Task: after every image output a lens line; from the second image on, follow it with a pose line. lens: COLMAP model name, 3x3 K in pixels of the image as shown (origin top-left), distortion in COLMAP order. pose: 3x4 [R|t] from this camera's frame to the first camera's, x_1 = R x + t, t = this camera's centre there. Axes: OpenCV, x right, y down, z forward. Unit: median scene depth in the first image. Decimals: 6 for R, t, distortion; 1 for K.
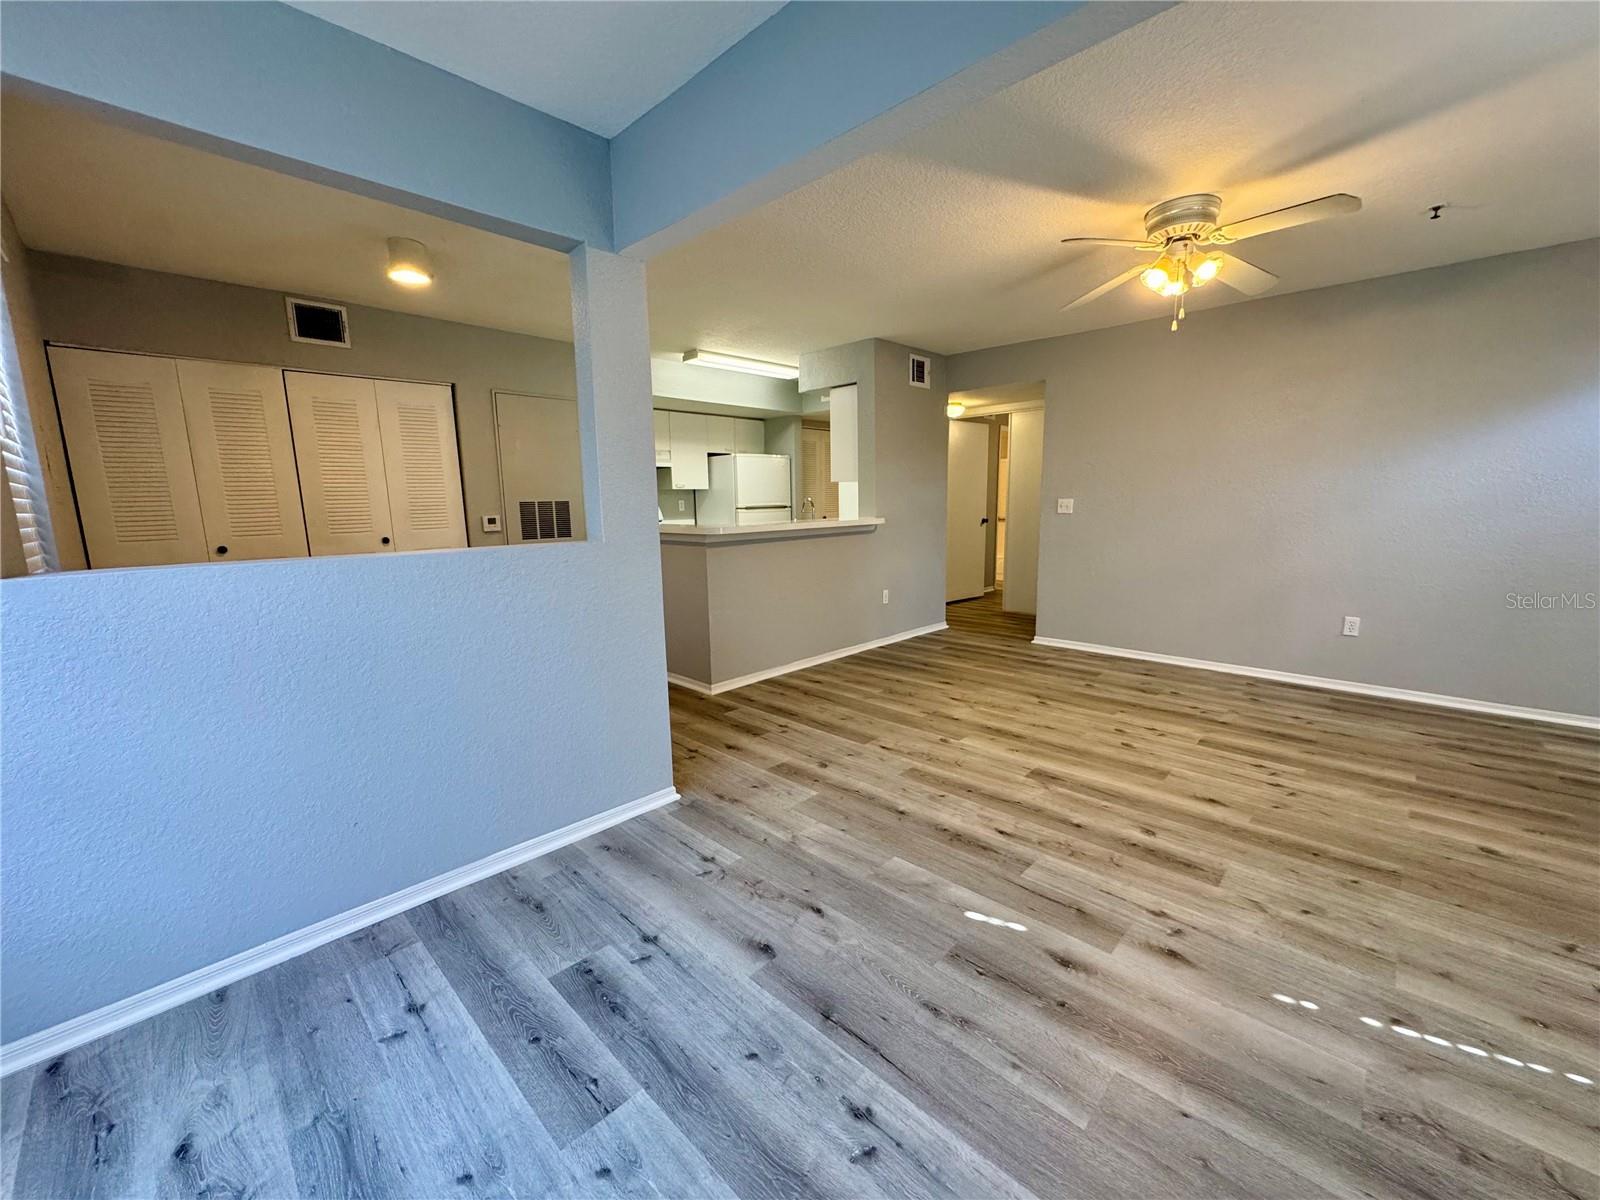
lens RADIAL K [[636.3, 0, 799.1], [0, 636.3, 598.3], [0, 0, 1]] dist [-0.002981, 0.000544]
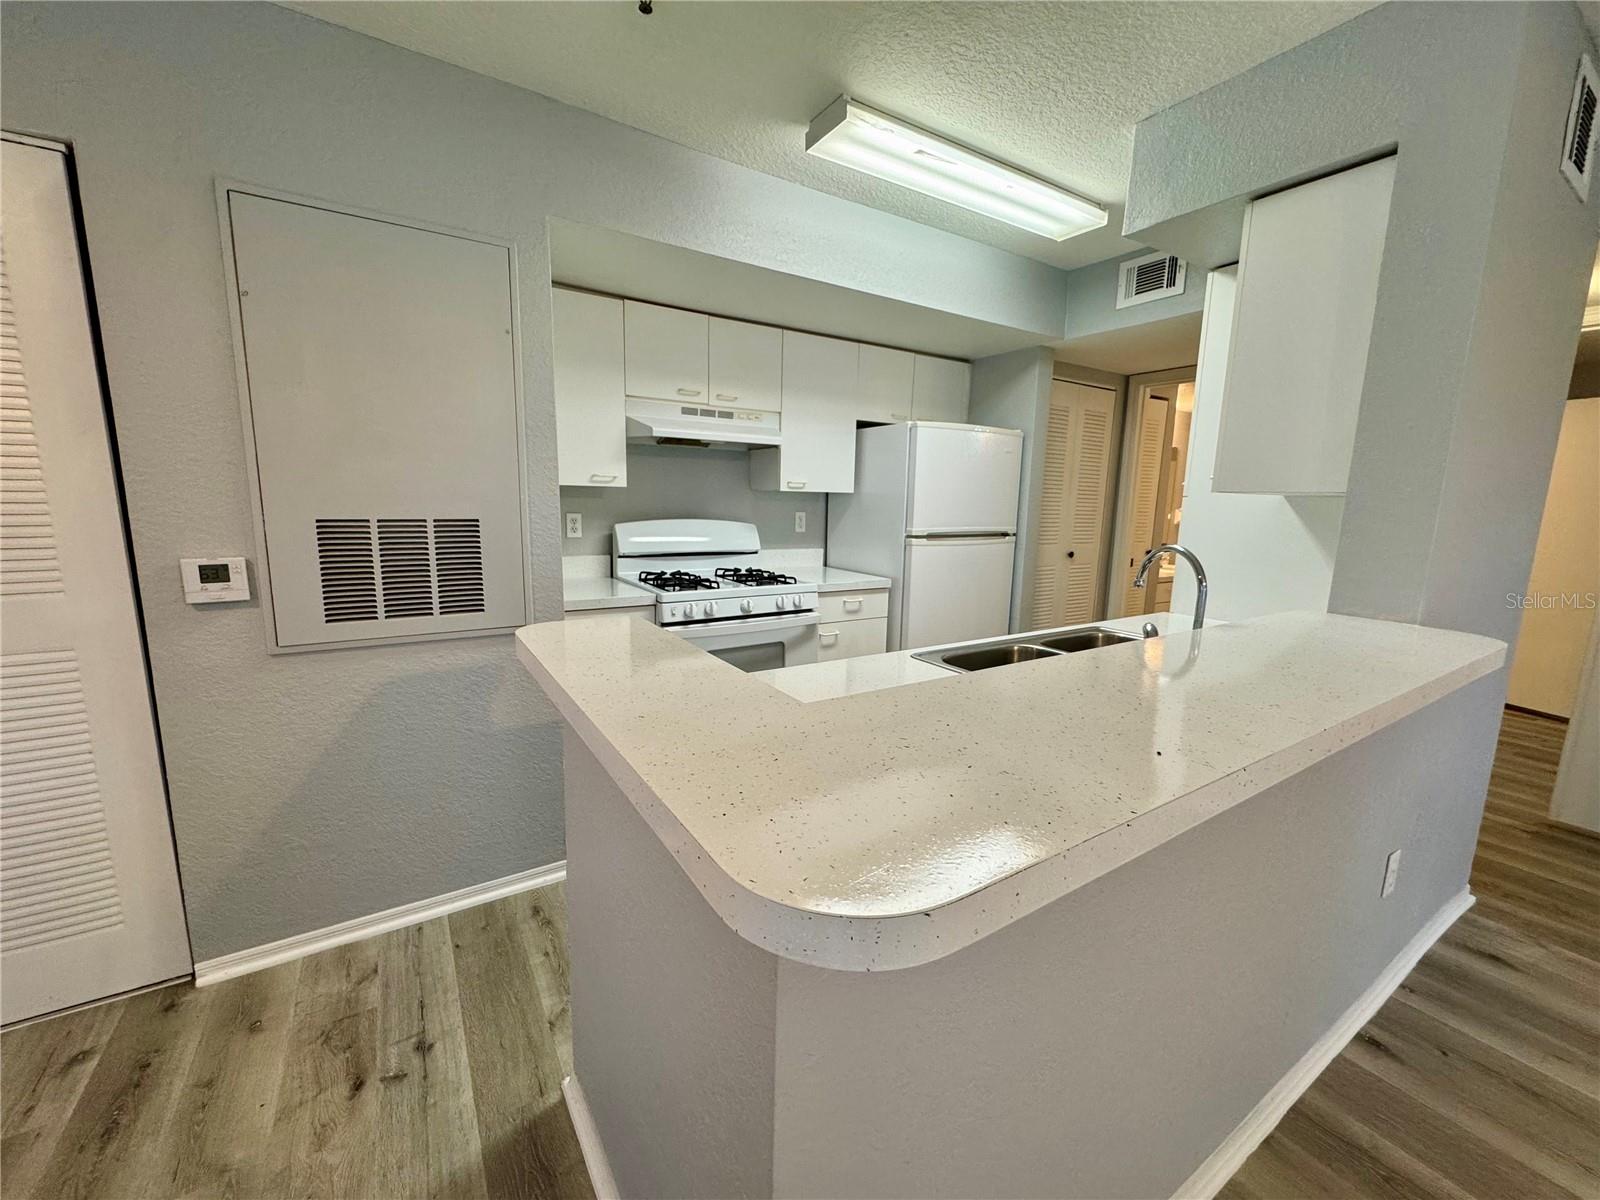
lens RADIAL K [[636.3, 0, 799.1], [0, 636.3, 598.3], [0, 0, 1]] dist [-0.002981, 0.000544]
pose [[0.973004, 0.073313, -0.218836, -0.121950], [-0.072188, 0.997304, 0.013143, -0.165245], [0.219210, 0.003009, 0.975673, 0.896362]]
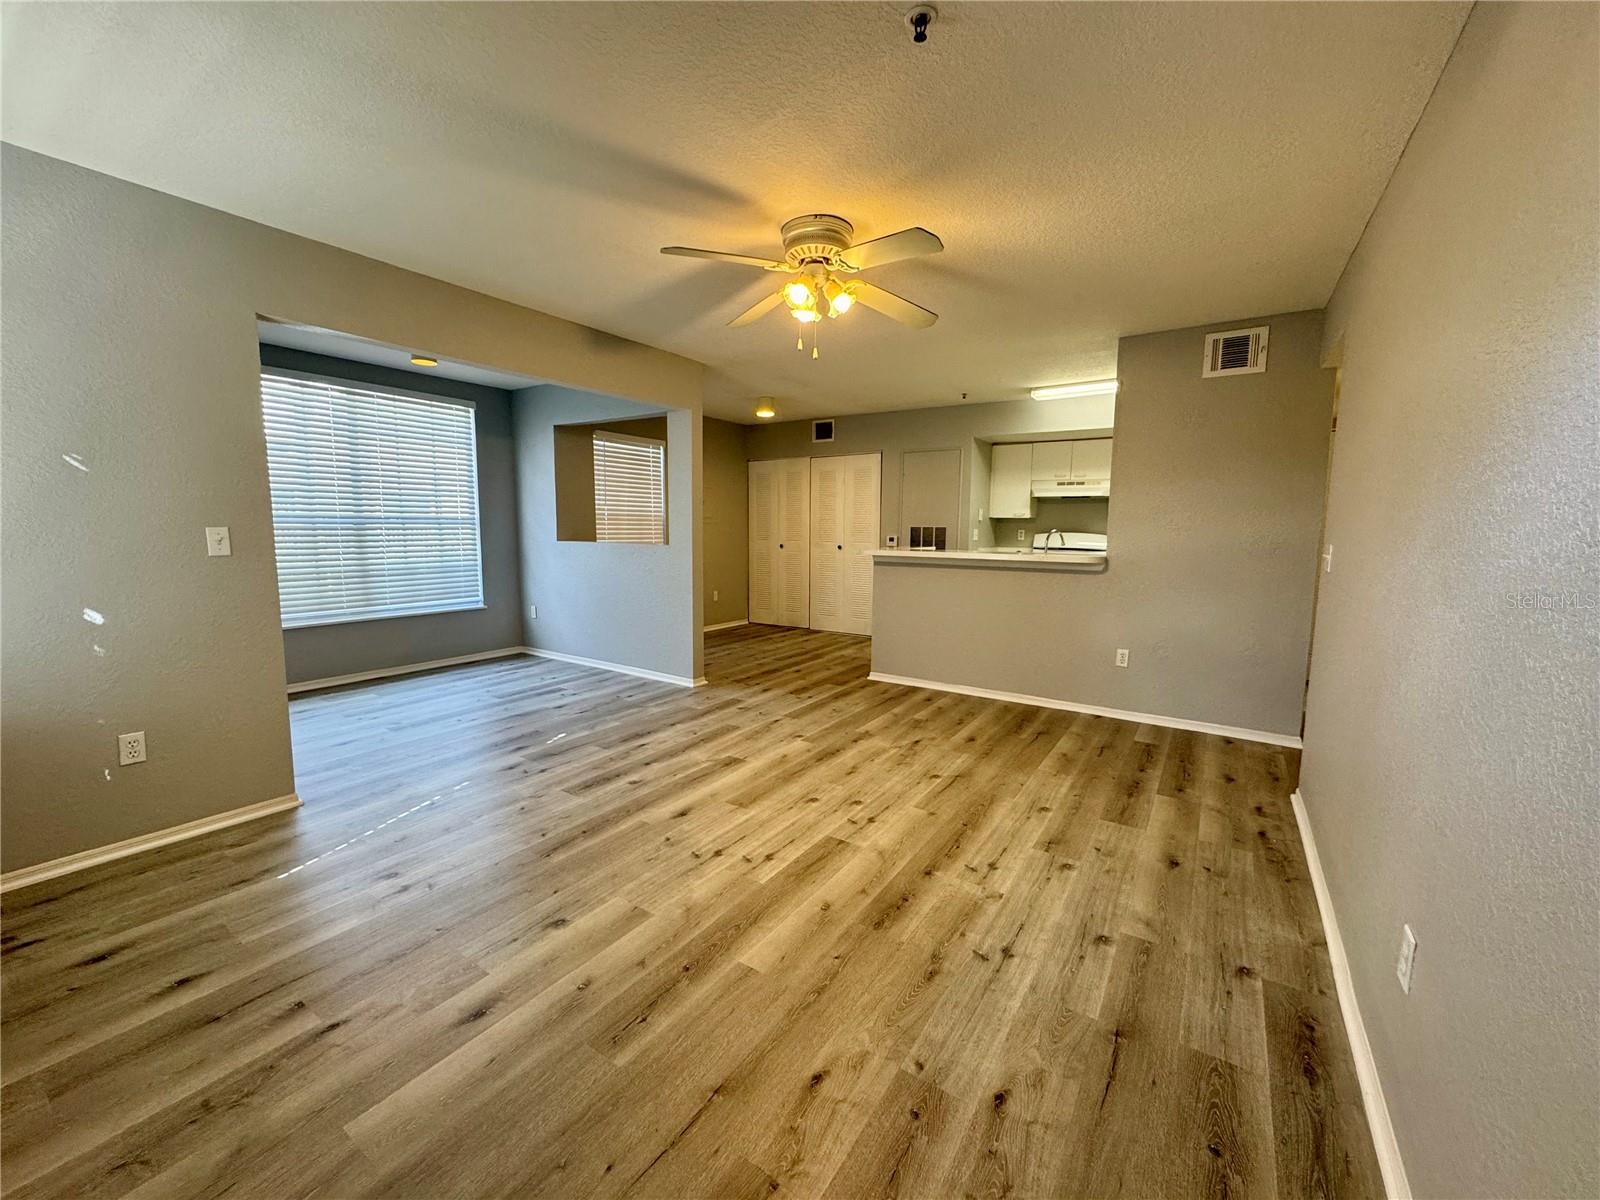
lens RADIAL K [[636.3, 0, 799.1], [0, 636.3, 598.3], [0, 0, 1]] dist [-0.002981, 0.000544]
pose [[0.181016, 0.130514, -0.974782, 1.148040], [-0.164876, 0.981155, 0.100750, -0.123020], [0.969561, 0.142481, 0.199124, 0.628655]]
